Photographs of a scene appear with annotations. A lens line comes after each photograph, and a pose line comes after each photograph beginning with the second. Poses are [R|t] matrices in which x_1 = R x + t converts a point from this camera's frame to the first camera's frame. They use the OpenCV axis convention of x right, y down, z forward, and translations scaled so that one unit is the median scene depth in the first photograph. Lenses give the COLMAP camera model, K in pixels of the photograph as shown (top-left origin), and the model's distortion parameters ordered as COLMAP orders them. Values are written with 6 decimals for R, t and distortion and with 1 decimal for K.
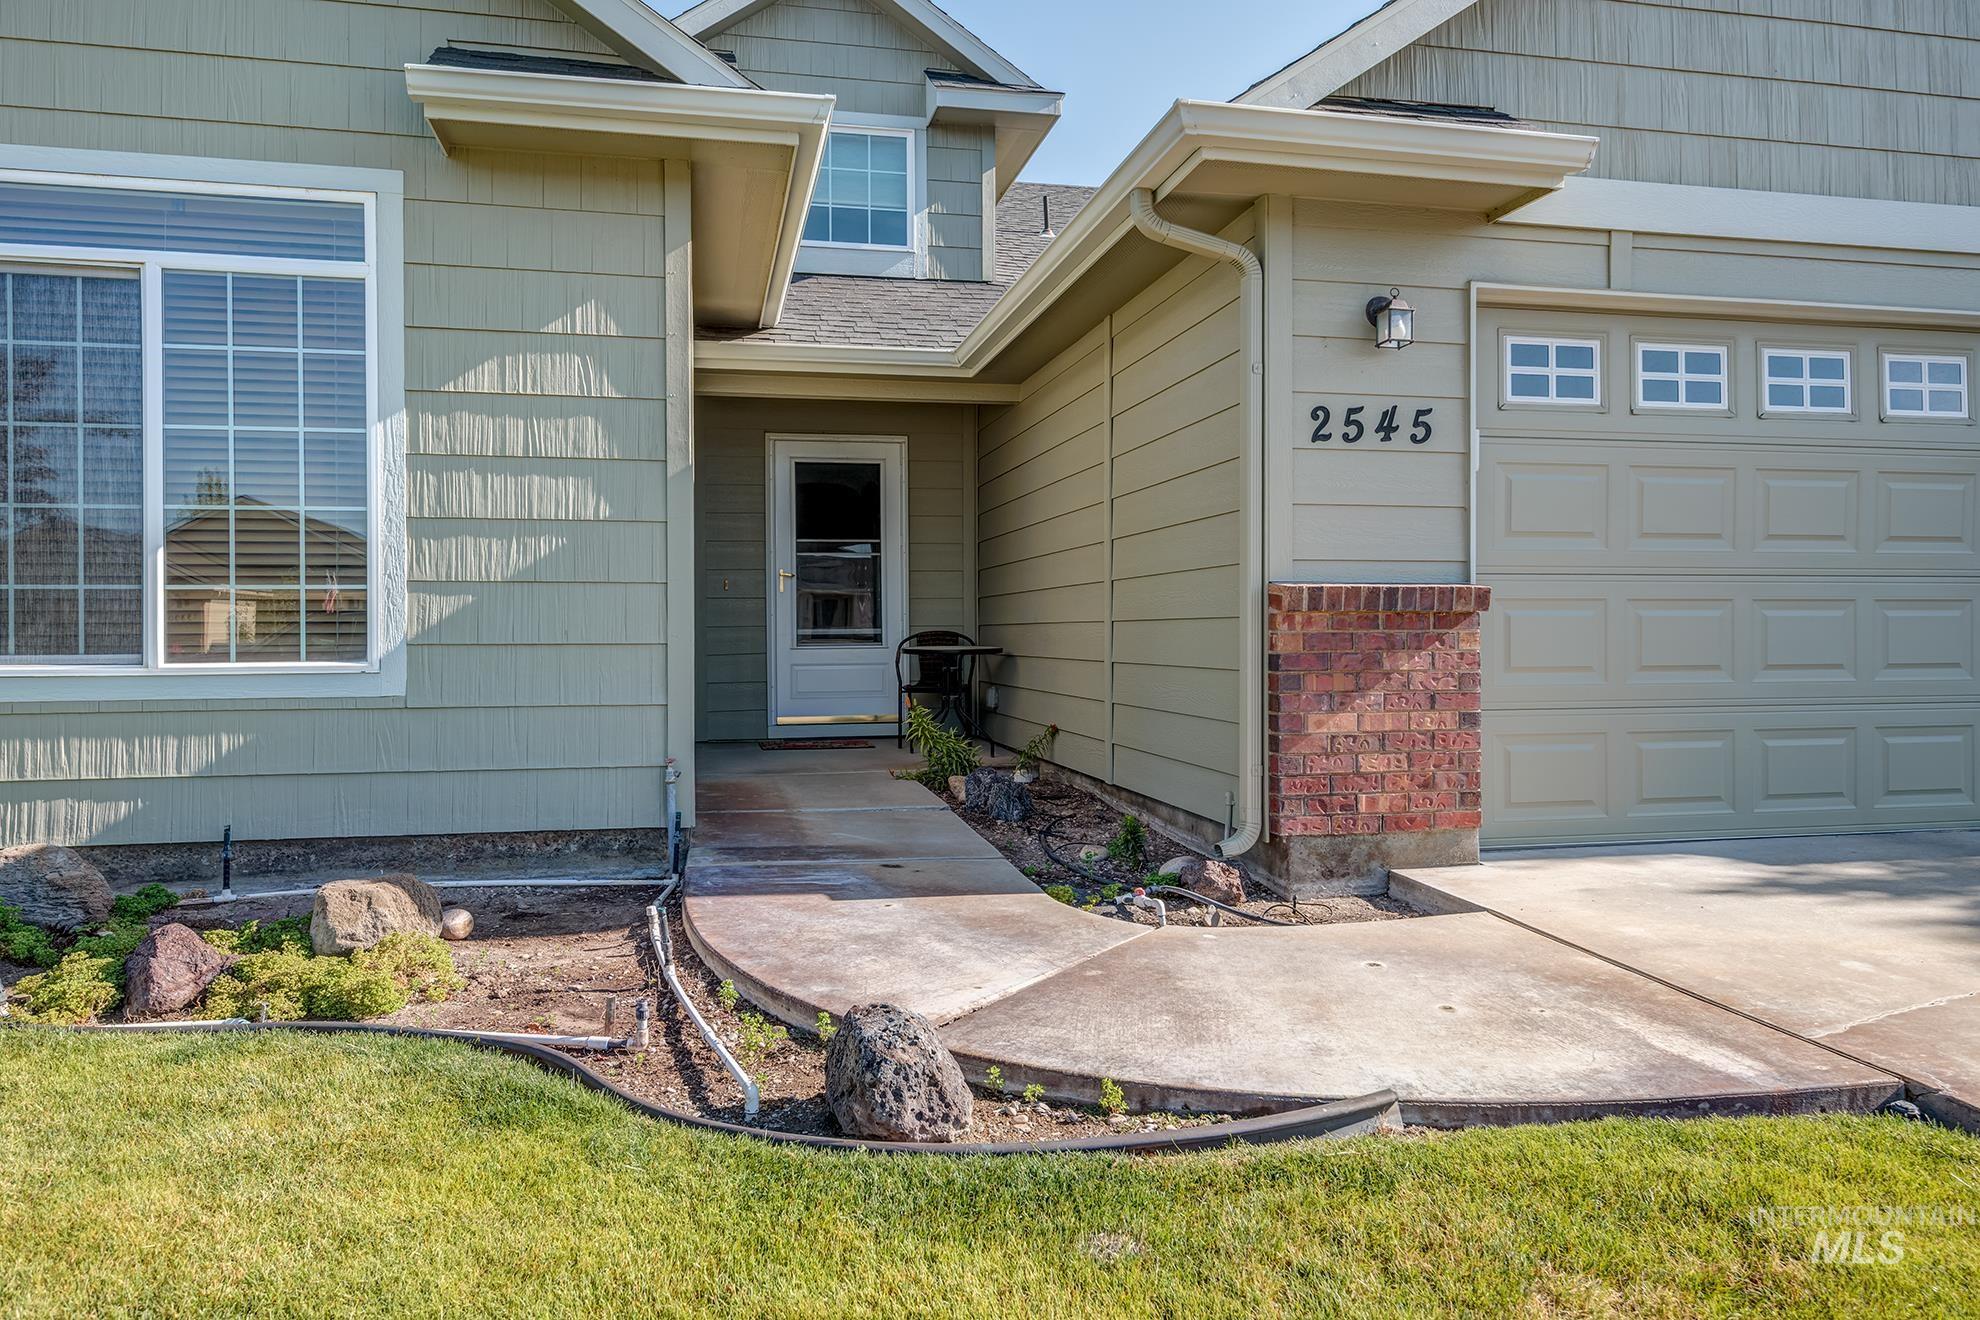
lens RADIAL K [[1315.3, 0, 987.8], [0, 1315.3, 650.6], [0, 0, 1]] dist [0.023992, 0.003778]
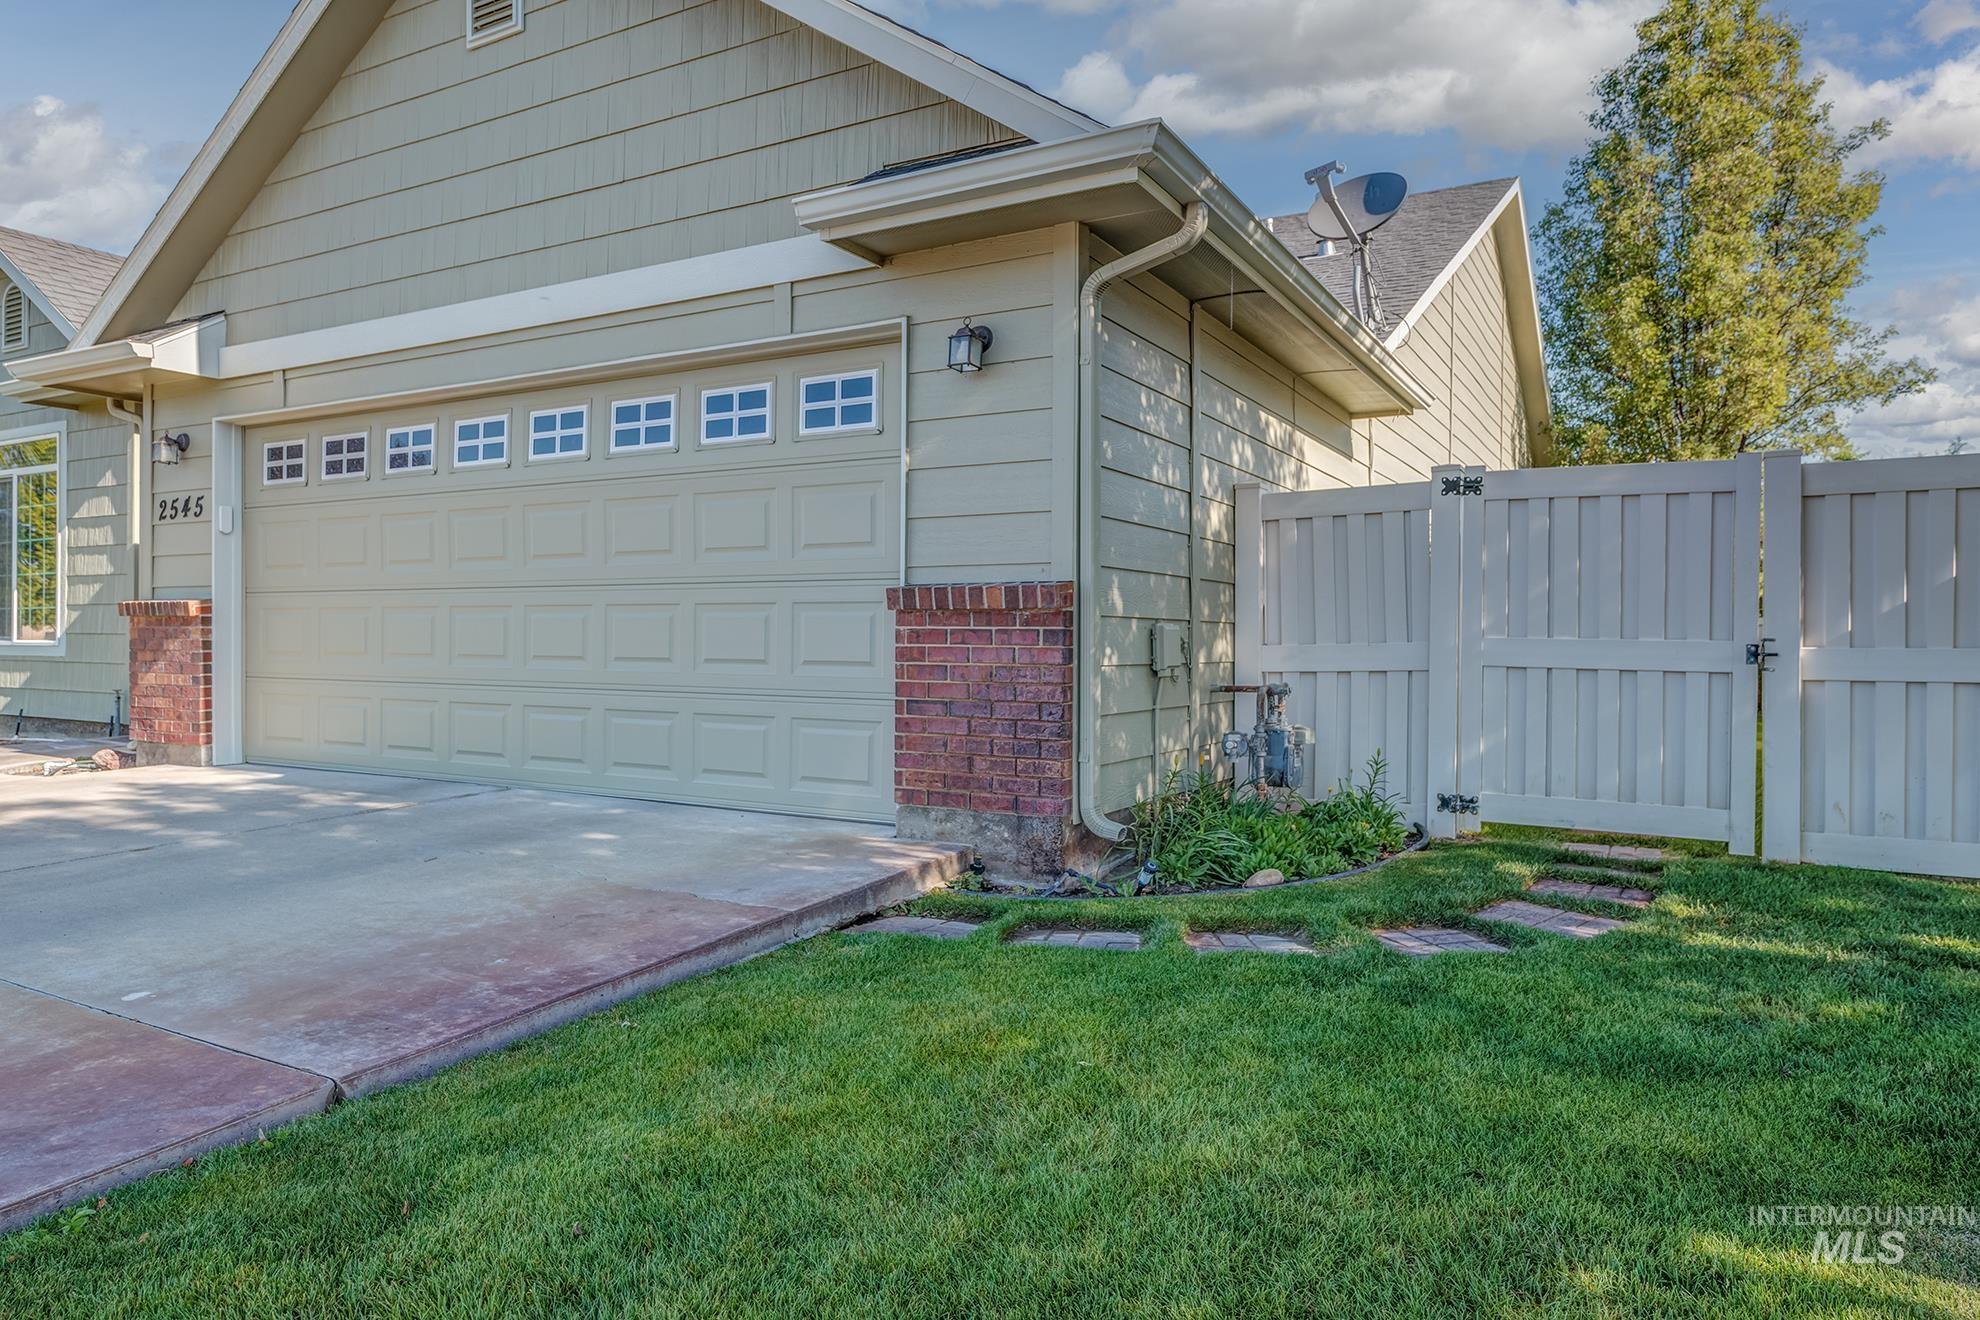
lens RADIAL K [[1236.3, 0, 915.2], [0, 1236.3, 650.3], [0, 0, 1]] dist [0.019546, 0.000056]
pose [[0.725859, 0.013186, -0.687717, 2.010307], [-0.016149, 0.999867, 0.002126, -0.003295], [0.687654, 0.009563, 0.725976, 0.455237]]
